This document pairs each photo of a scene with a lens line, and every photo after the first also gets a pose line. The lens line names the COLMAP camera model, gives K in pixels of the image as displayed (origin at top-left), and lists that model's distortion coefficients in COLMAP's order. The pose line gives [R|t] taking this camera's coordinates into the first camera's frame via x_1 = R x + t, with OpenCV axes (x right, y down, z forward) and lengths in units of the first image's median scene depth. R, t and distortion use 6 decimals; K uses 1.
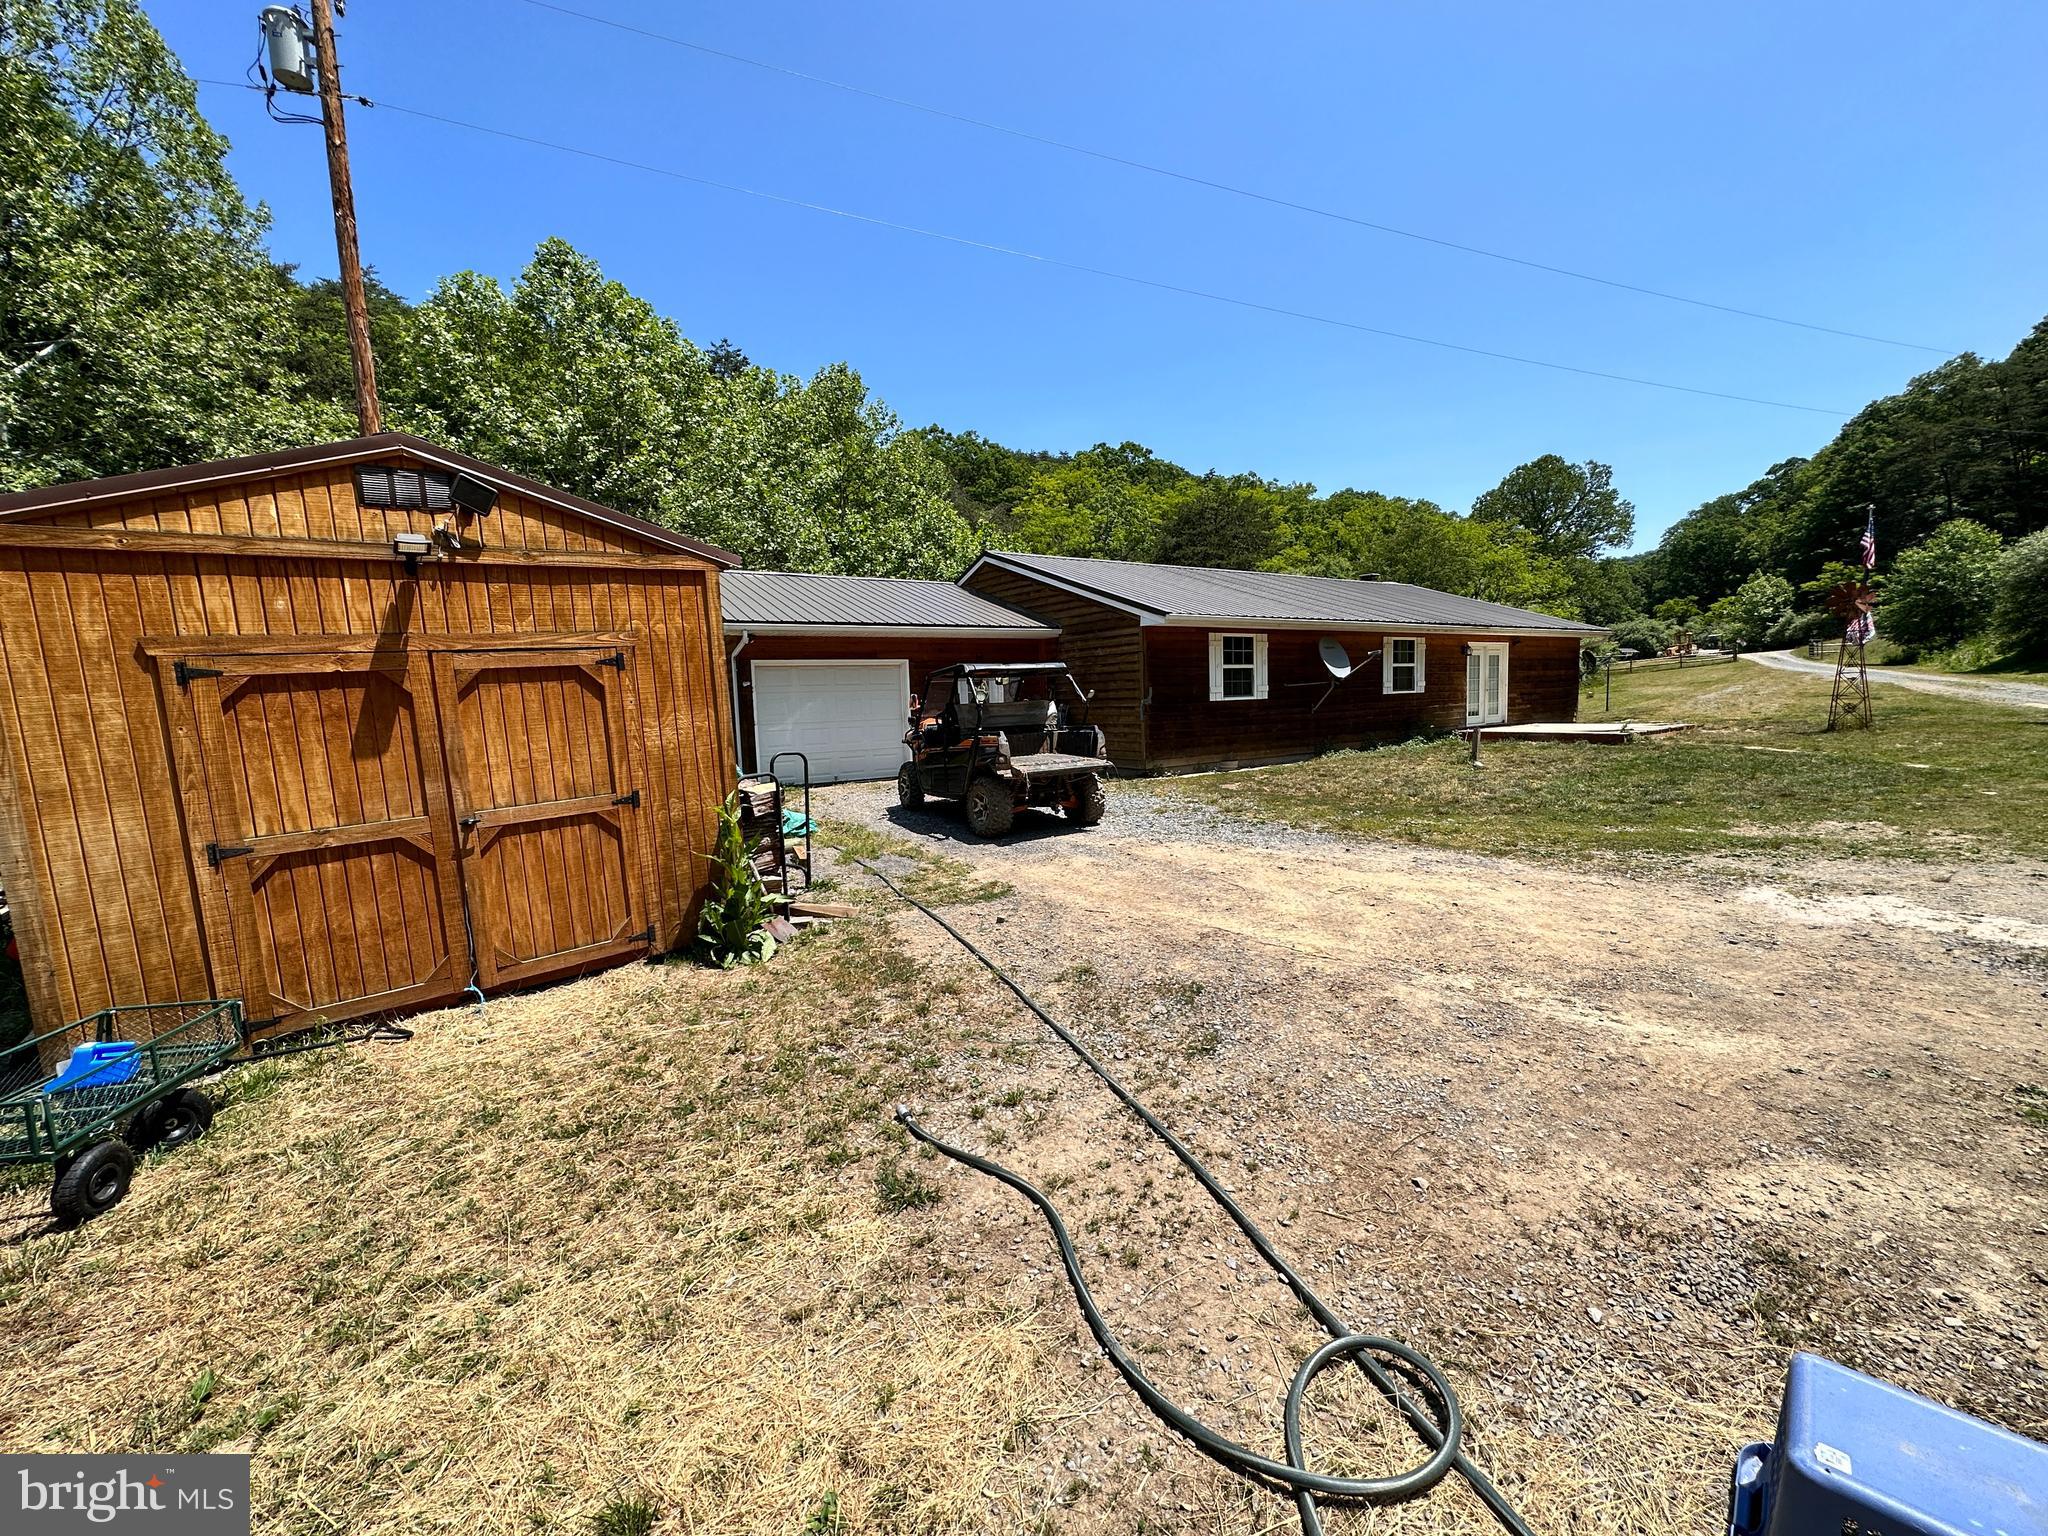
lens RADIAL K [[815.1, 0, 1028.1], [0, 815.1, 766.0], [0, 0, 1]] dist [-0.002594, 0.000353]
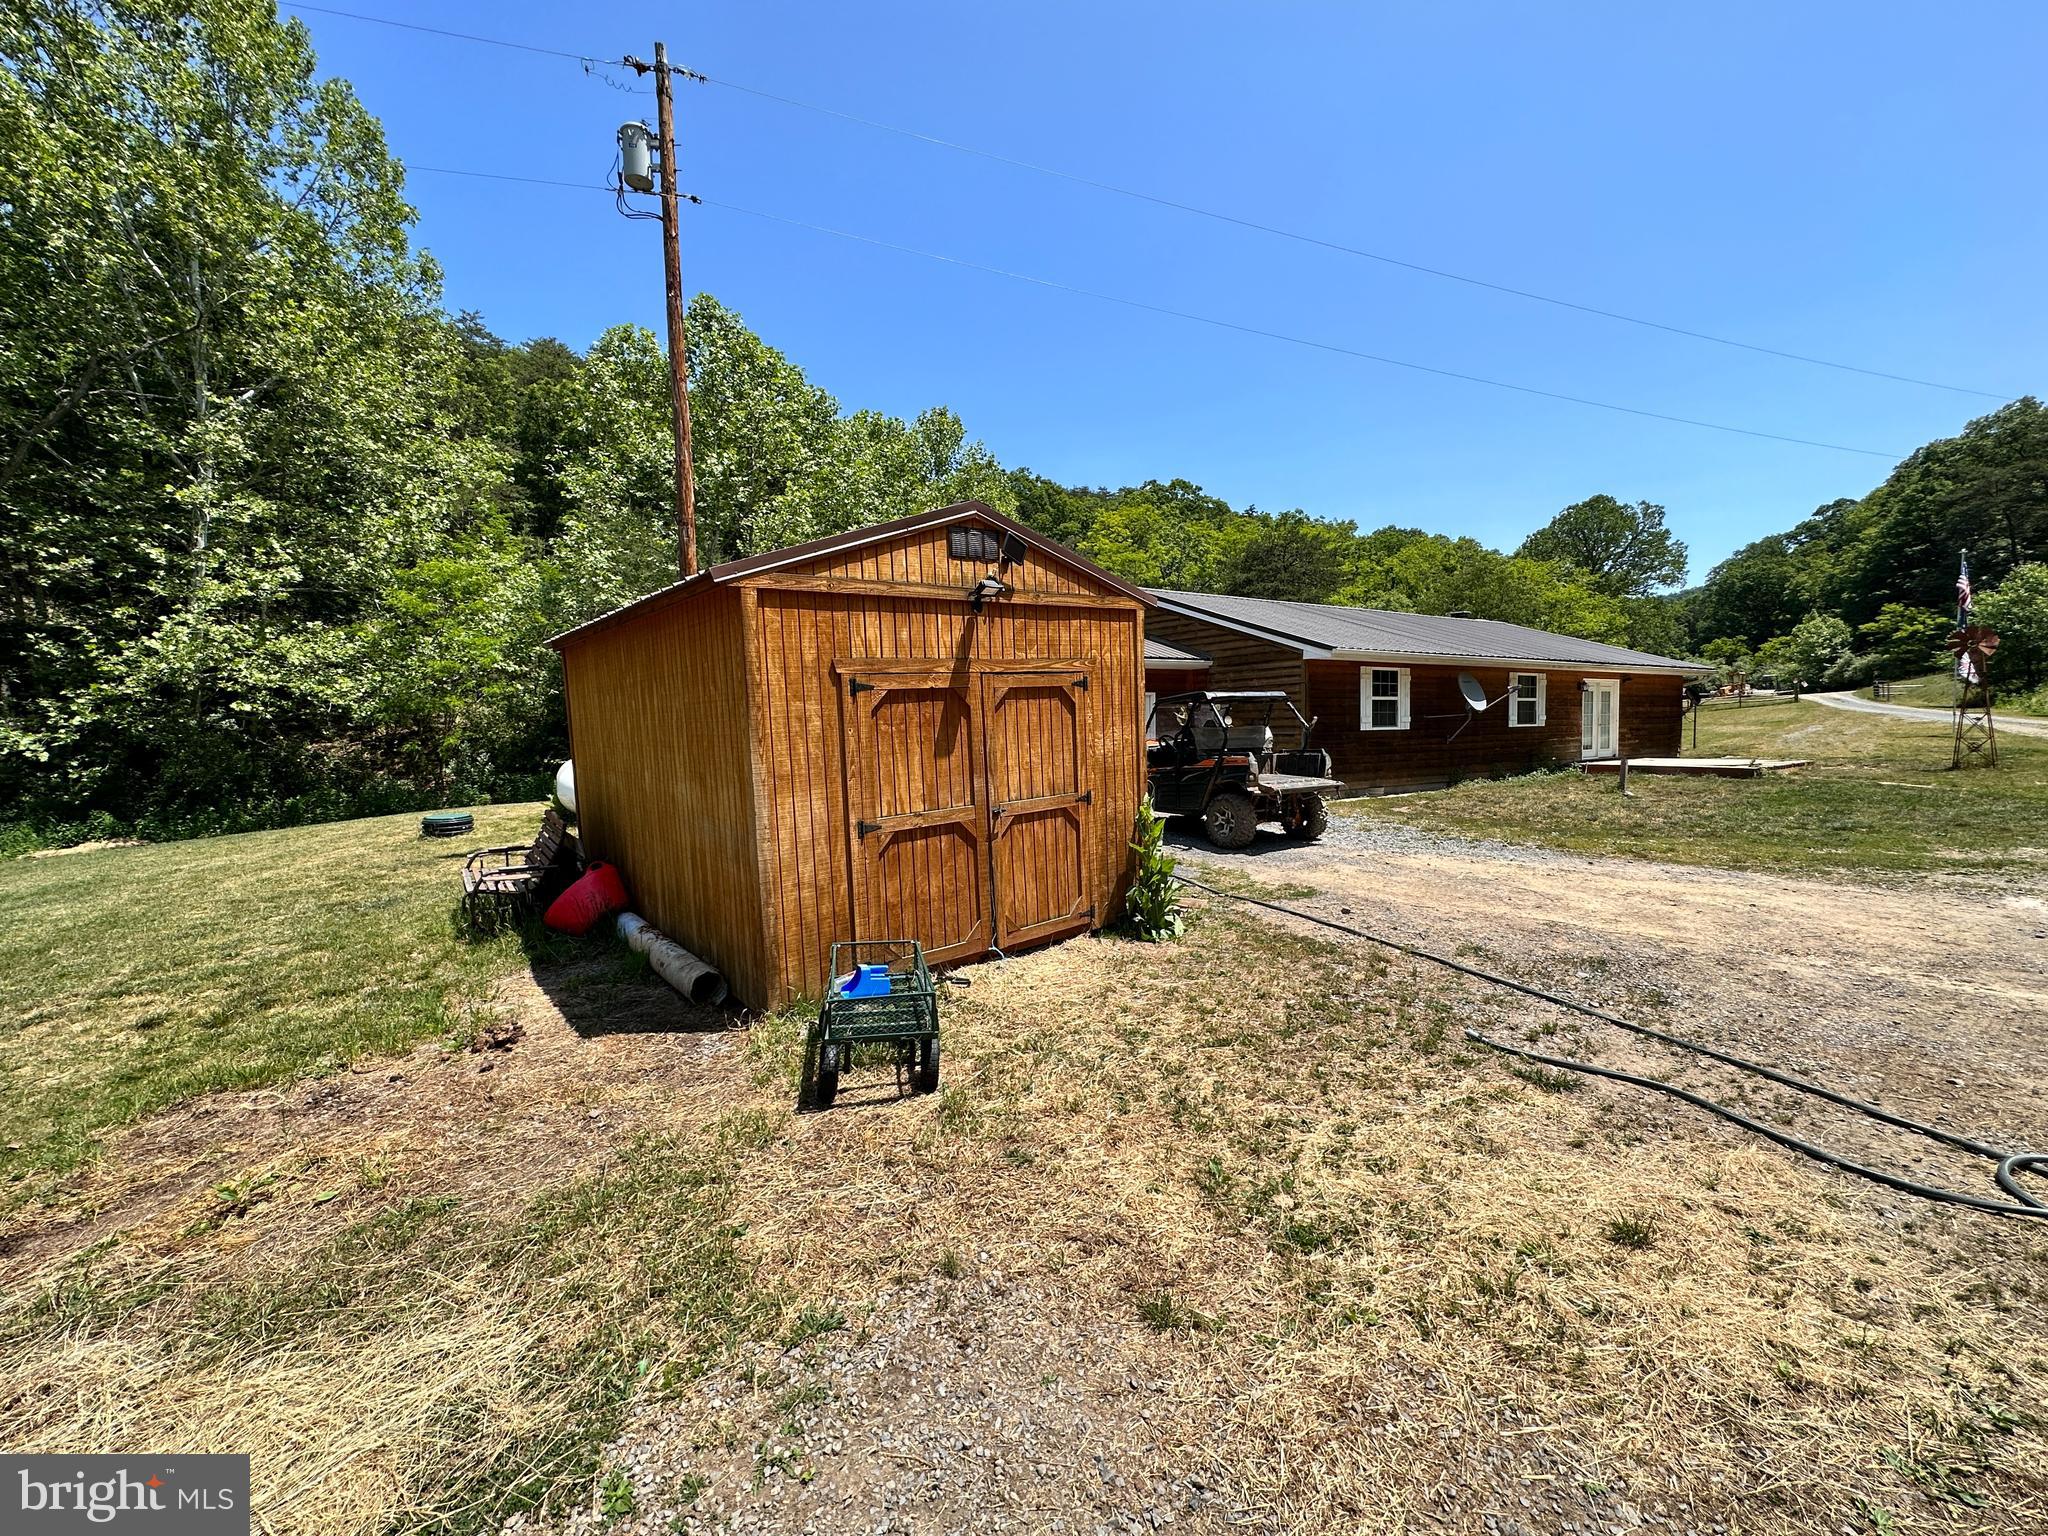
lens RADIAL K [[815.1, 0, 1027.3], [0, 815.1, 767.0], [0, 0, 1]] dist [-0.002594, 0.000353]
pose [[0.999480, 0.016511, -0.027684, -0.292606], [-0.017498, 0.999206, -0.035784, 0.021658], [0.027071, 0.036250, 0.998976, -0.111220]]
